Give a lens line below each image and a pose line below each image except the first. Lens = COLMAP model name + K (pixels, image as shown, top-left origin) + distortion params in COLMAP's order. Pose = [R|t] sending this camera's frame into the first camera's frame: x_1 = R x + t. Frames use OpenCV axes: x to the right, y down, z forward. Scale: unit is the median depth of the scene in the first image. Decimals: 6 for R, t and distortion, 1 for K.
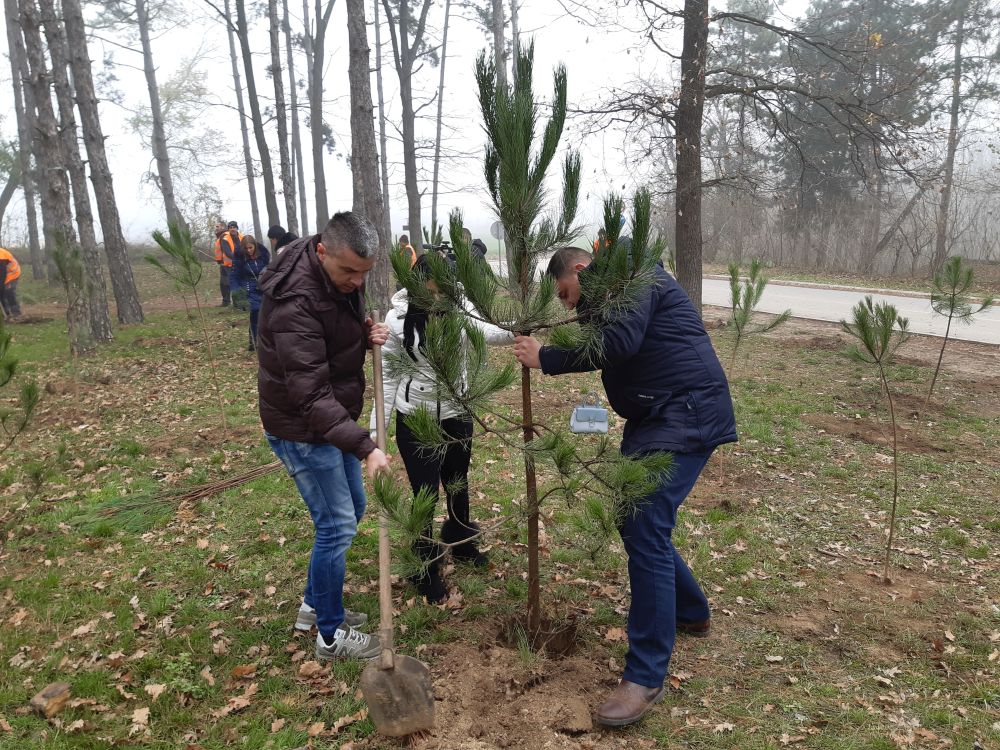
lens RADIAL K [[766.0, 0, 495.2], [0, 766.0, 375.6], [0, 0, 1]] dist [0.051444, -0.085143]
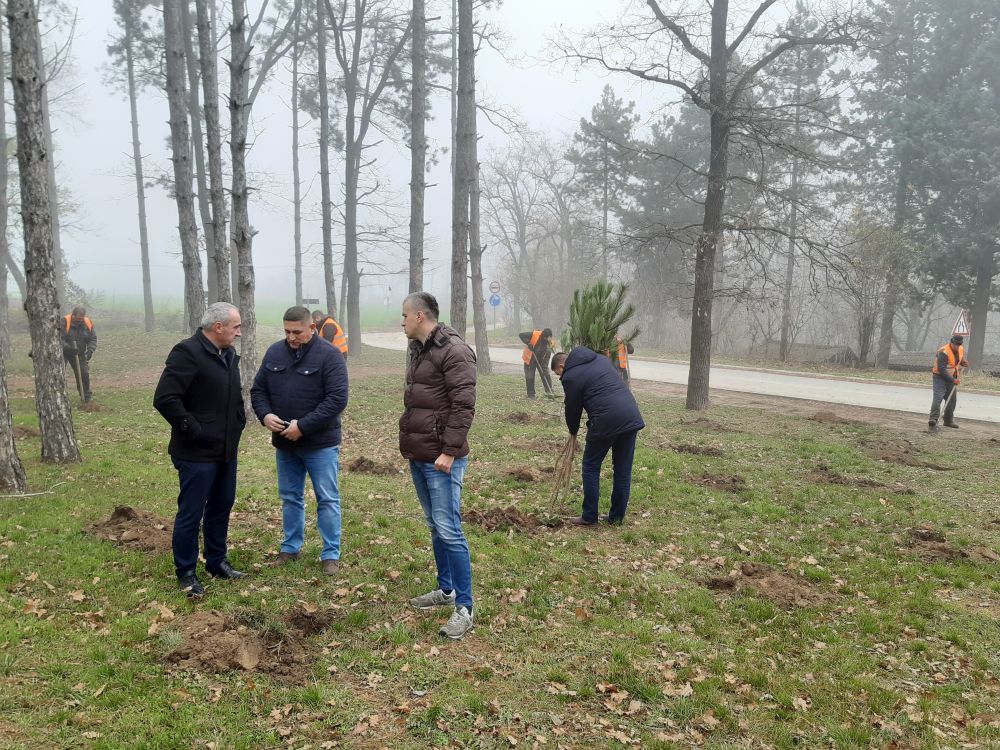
lens RADIAL K [[825.1, 0, 501.3], [0, 825.1, 379.5], [0, 0, 1]] dist [0.080936, -0.134689]
pose [[0.959934, 0.004008, 0.280198, -0.168706], [0.021262, 0.995973, -0.087090, 0.007924], [-0.279419, 0.089559, 0.955983, -0.095894]]
